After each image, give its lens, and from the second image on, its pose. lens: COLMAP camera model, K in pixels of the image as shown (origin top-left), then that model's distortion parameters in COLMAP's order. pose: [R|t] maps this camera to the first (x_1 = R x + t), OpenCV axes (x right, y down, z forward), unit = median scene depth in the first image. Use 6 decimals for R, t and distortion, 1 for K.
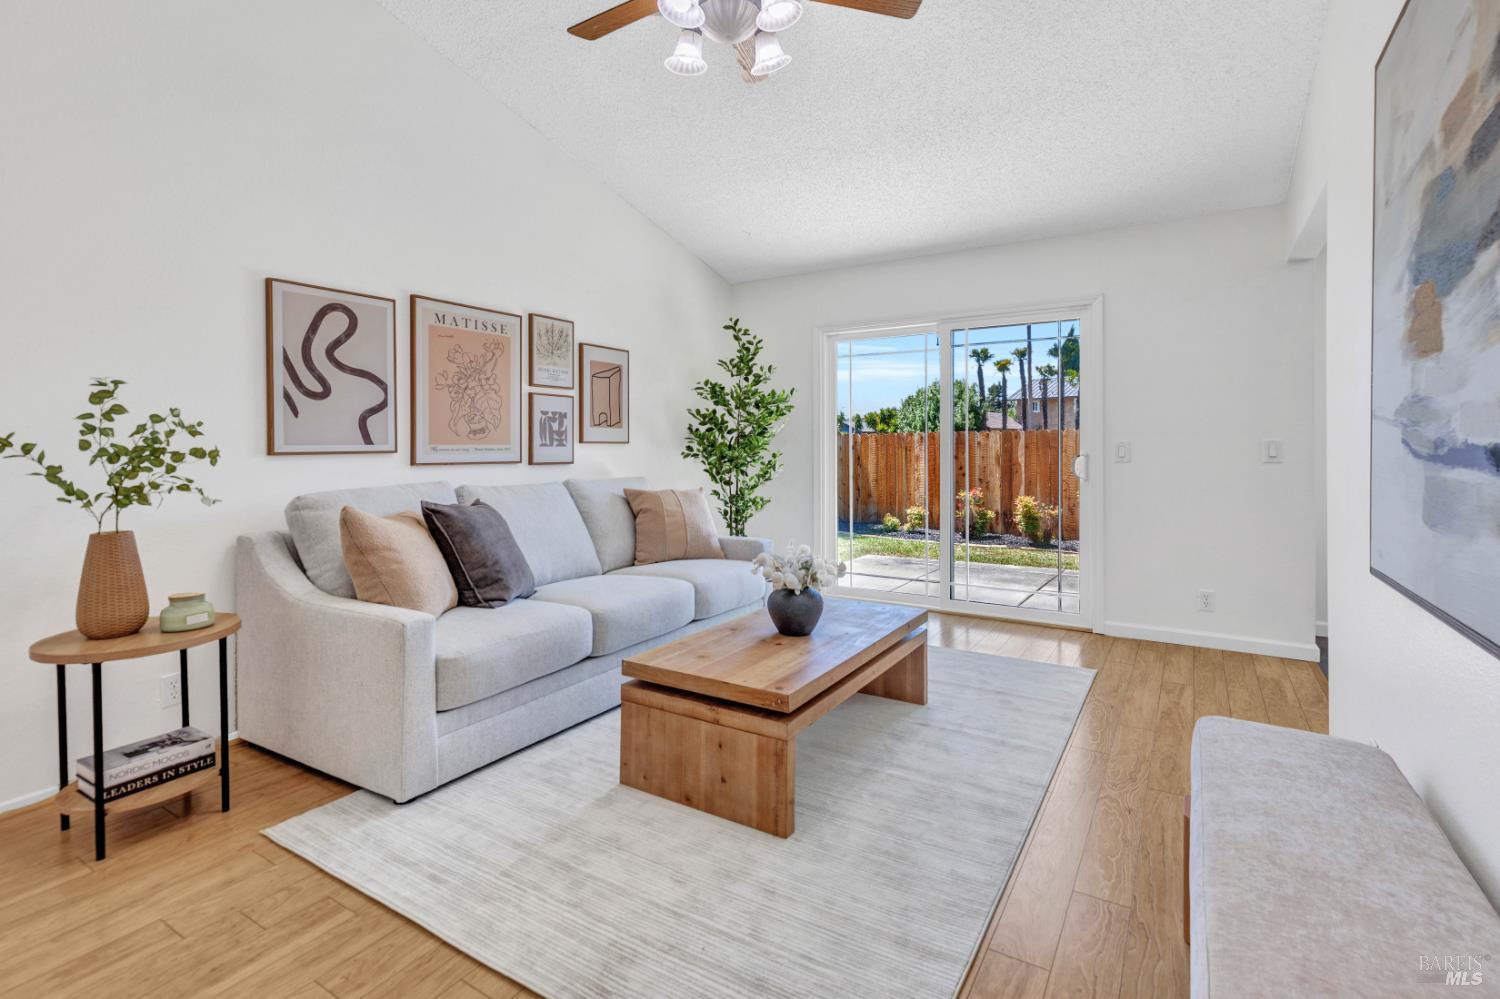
lens RADIAL K [[691.9, 0, 751.2], [0, 691.9, 454.0], [0, 0, 1]] dist [-0.000531, -0.000071]
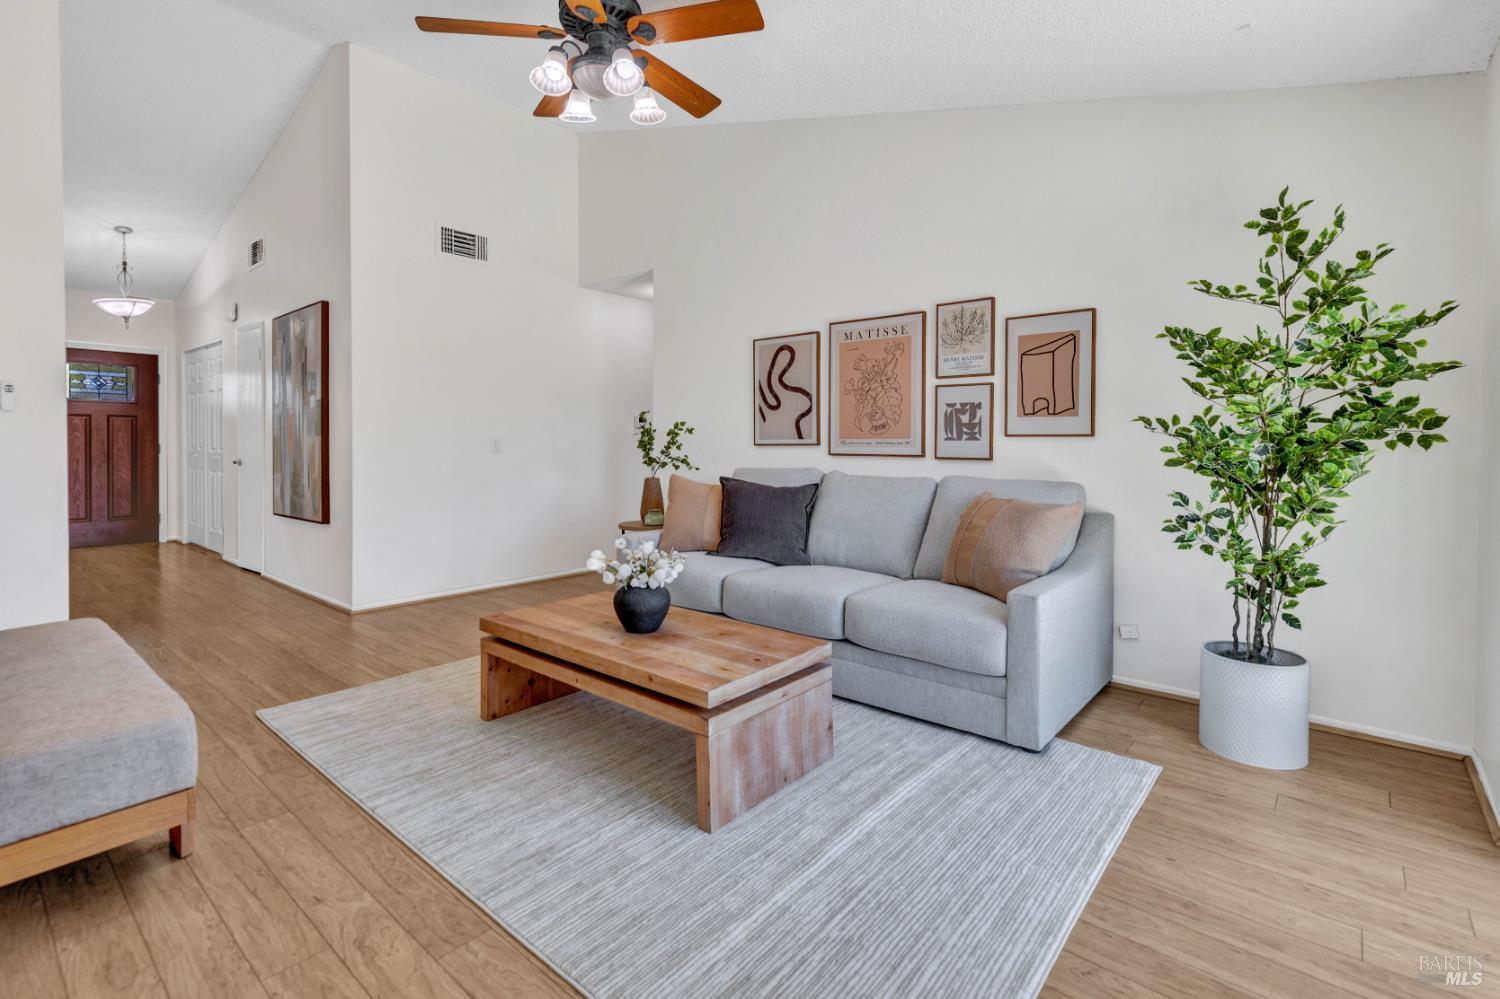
lens RADIAL K [[704.2, 0, 750.3], [0, 704.2, 451.8], [0, 0, 1]] dist [0.000556, 0.000040]
pose [[-0.141119, 0.013438, -0.989901, 0.777935], [-0.011888, 0.999813, 0.015267, -0.007669], [0.989921, 0.013922, -0.140933, 0.964240]]
